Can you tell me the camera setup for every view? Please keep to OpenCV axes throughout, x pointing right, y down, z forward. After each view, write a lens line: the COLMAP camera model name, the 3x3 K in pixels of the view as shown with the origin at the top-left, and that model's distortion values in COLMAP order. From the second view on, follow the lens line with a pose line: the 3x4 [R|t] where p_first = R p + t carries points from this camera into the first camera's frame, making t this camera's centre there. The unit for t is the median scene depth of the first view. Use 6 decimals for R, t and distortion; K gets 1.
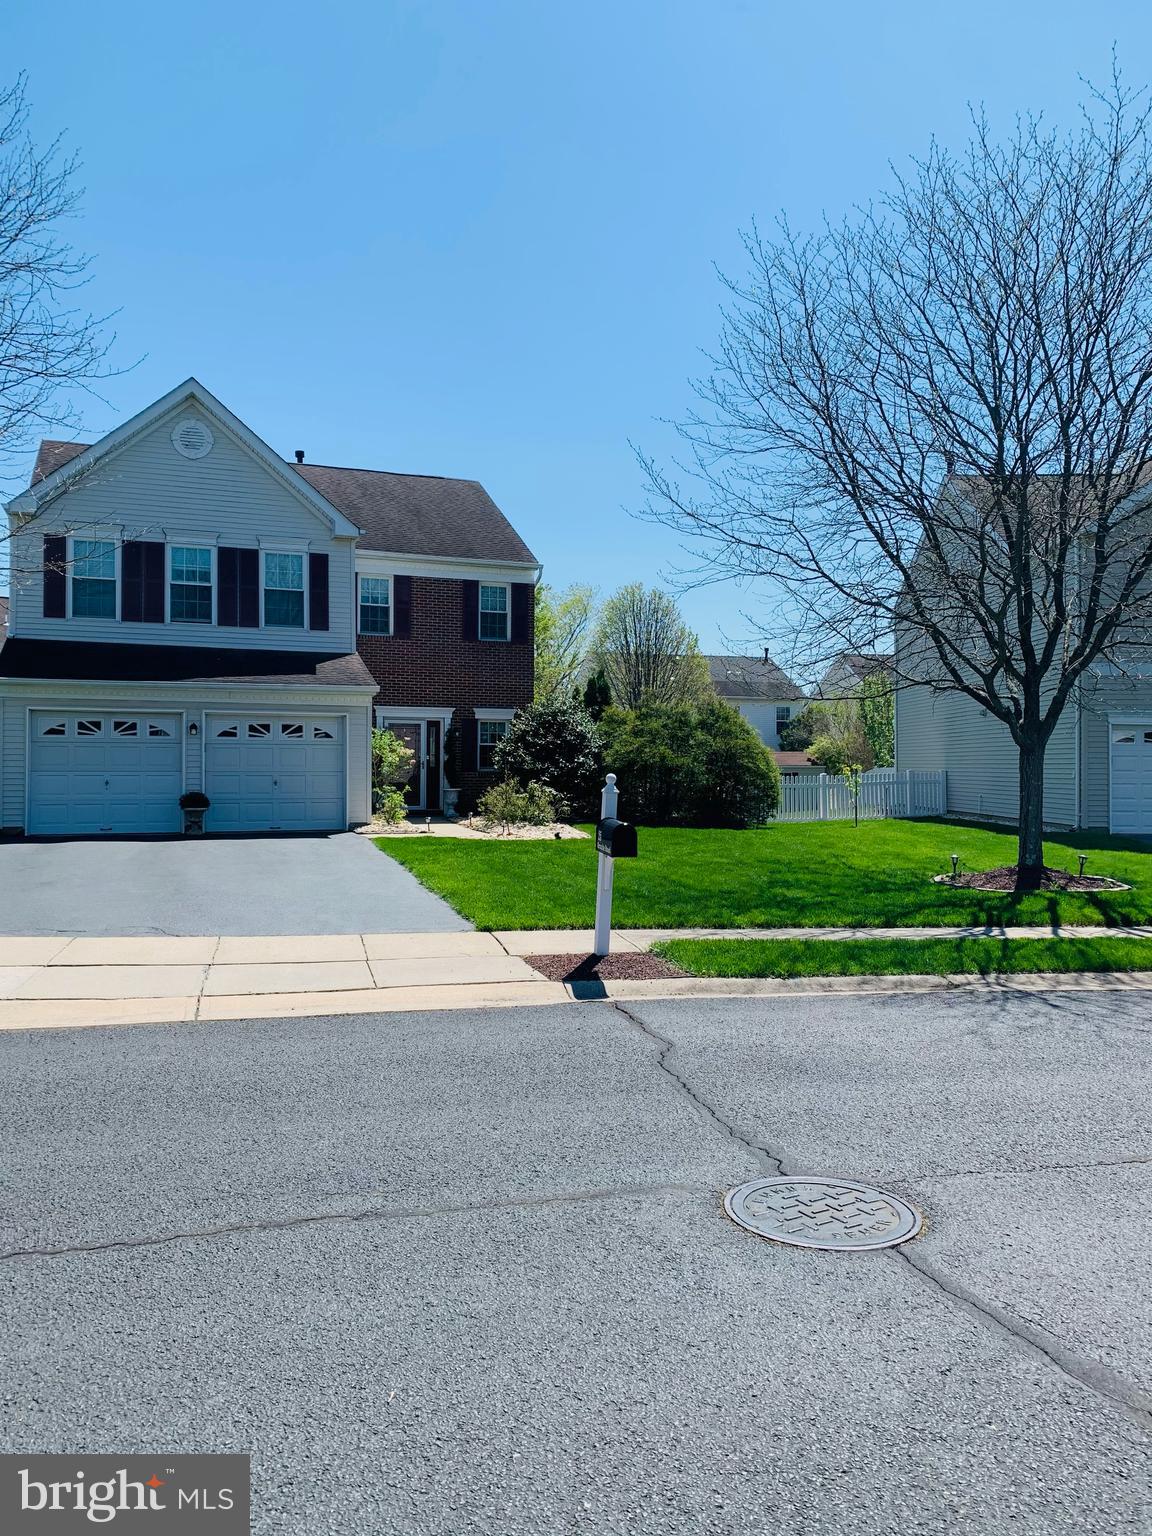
lens RADIAL K [[1134.3, 0, 590.1], [0, 1134.3, 769.9], [0, 0, 1]] dist [0.023635, -0.017015]
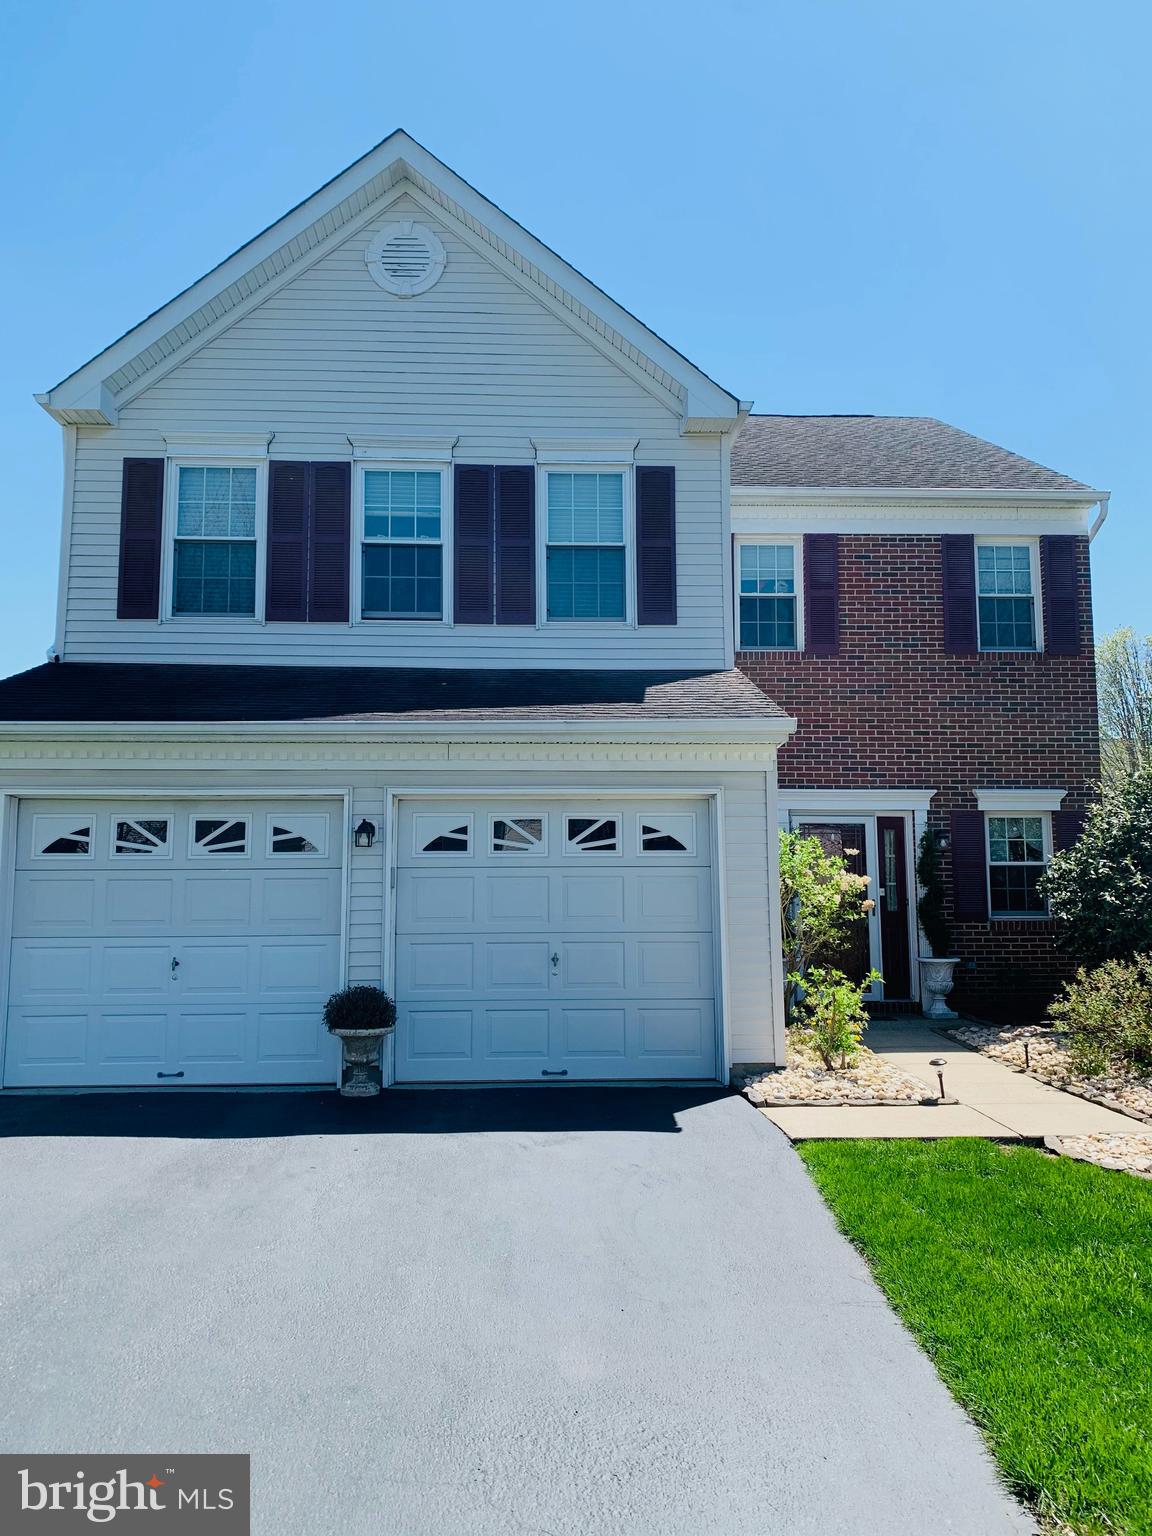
lens RADIAL K [[1134.3, 0, 585.0], [0, 1134.3, 760.5], [0, 0, 1]] dist [0.023635, -0.017015]
pose [[0.946482, -0.044934, -0.319613, -0.123908], [0.006781, 0.992811, -0.119498, -0.011123], [0.322685, 0.110935, 0.939983, 0.576405]]
